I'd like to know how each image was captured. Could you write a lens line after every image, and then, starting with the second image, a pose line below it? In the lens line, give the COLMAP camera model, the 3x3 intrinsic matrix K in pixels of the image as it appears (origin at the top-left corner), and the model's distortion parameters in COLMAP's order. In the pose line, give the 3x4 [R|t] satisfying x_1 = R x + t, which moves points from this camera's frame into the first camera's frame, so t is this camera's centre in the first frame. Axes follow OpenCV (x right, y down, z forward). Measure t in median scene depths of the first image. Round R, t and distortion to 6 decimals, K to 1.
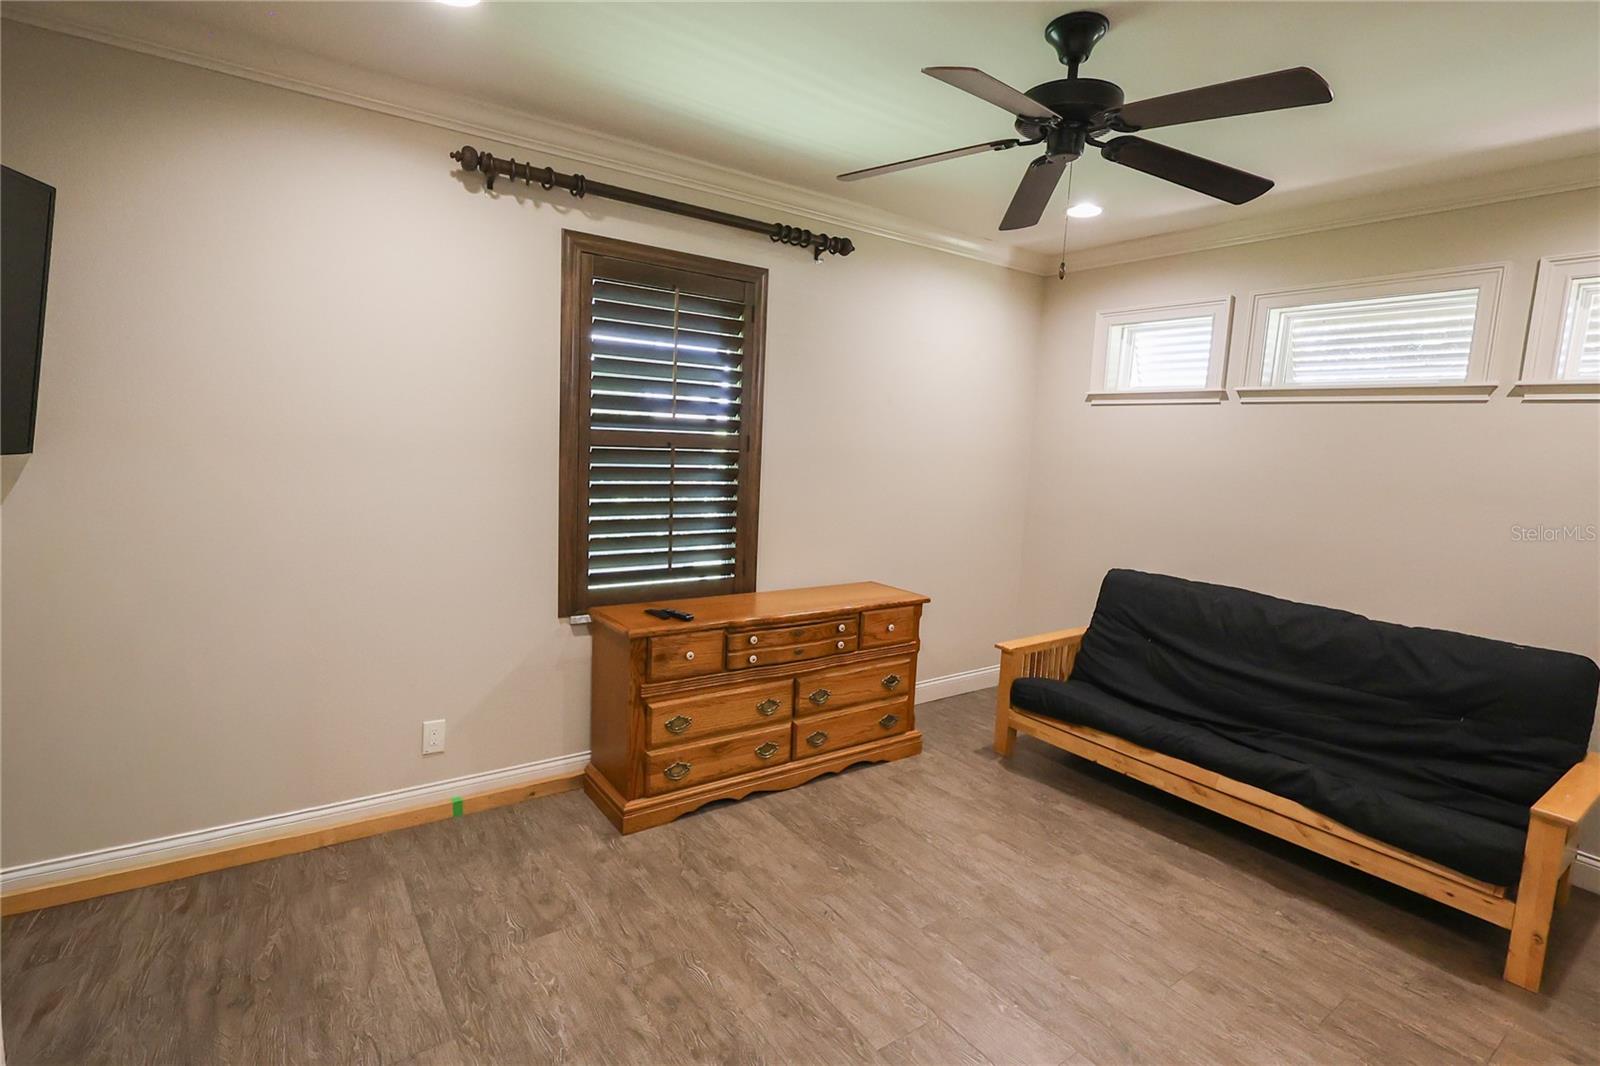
lens RADIAL K [[759.2, 0, 794.3], [0, 759.2, 532.0], [0, 0, 1]] dist [0.000725, 0.000470]
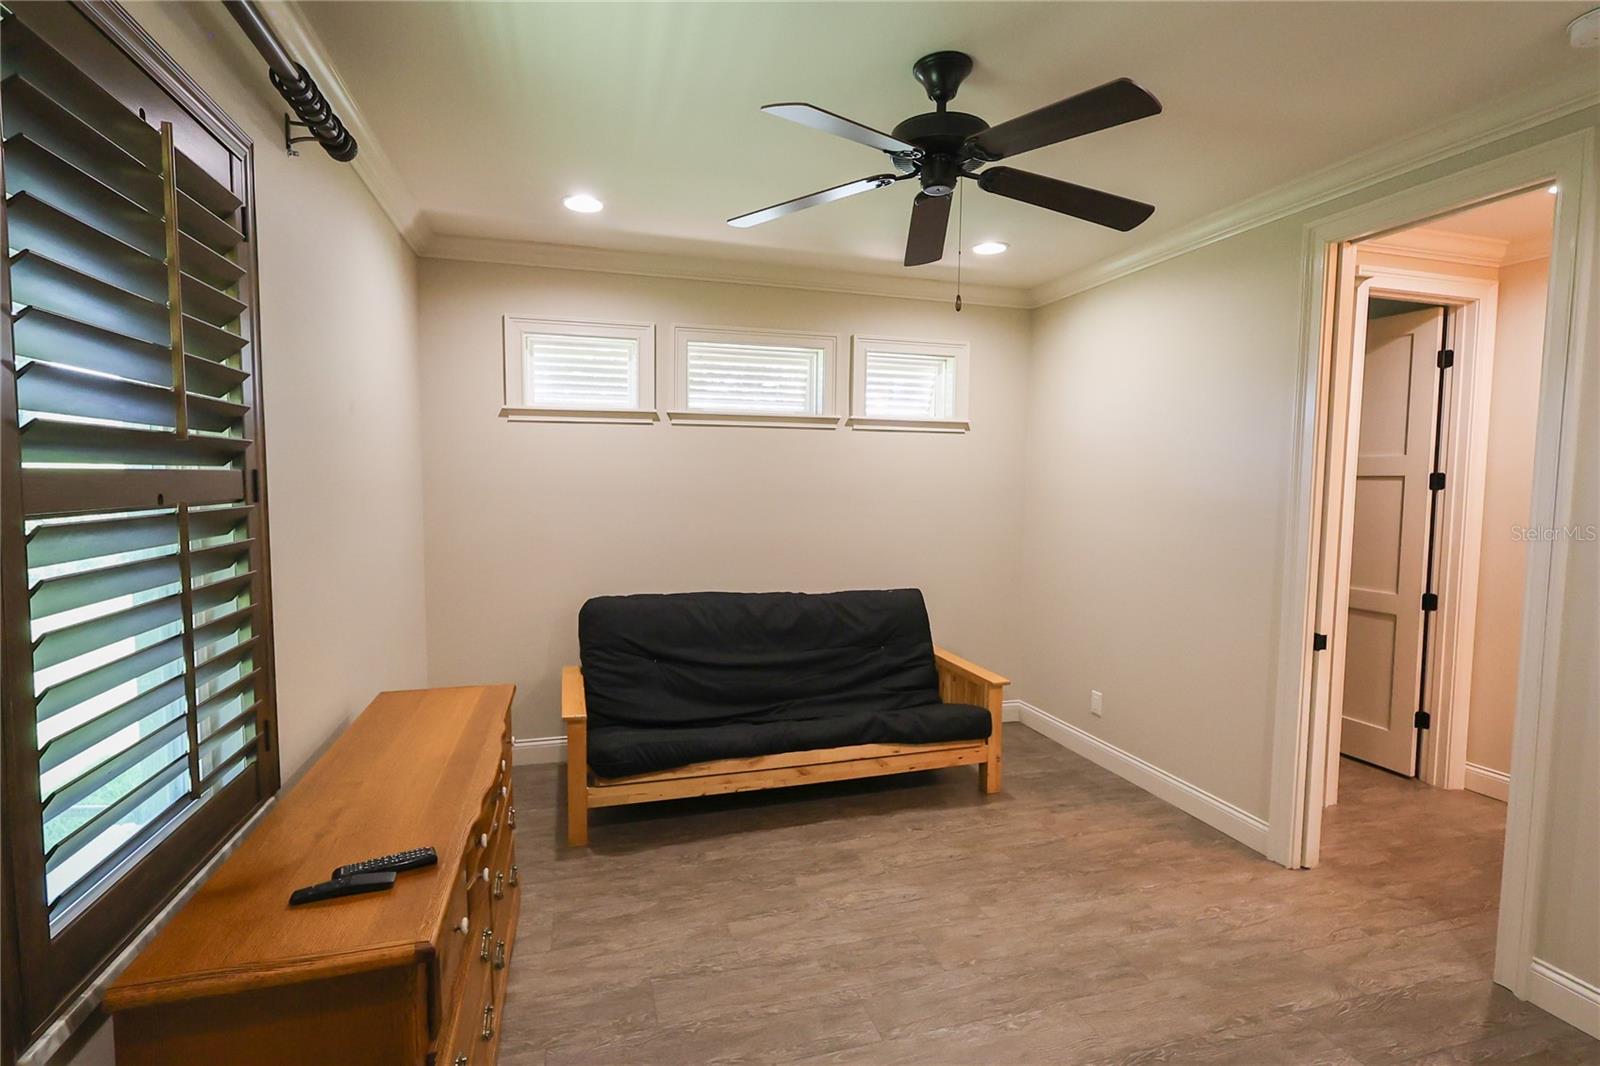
lens RADIAL K [[759.2, 0, 797.6], [0, 759.2, 530.9], [0, 0, 1]] dist [0.000725, 0.000470]
pose [[0.330064, -0.110415, 0.937479, -0.485312], [0.125005, 0.989501, 0.072531, -0.094678], [-0.935645, 0.093250, 0.340401, 0.598383]]
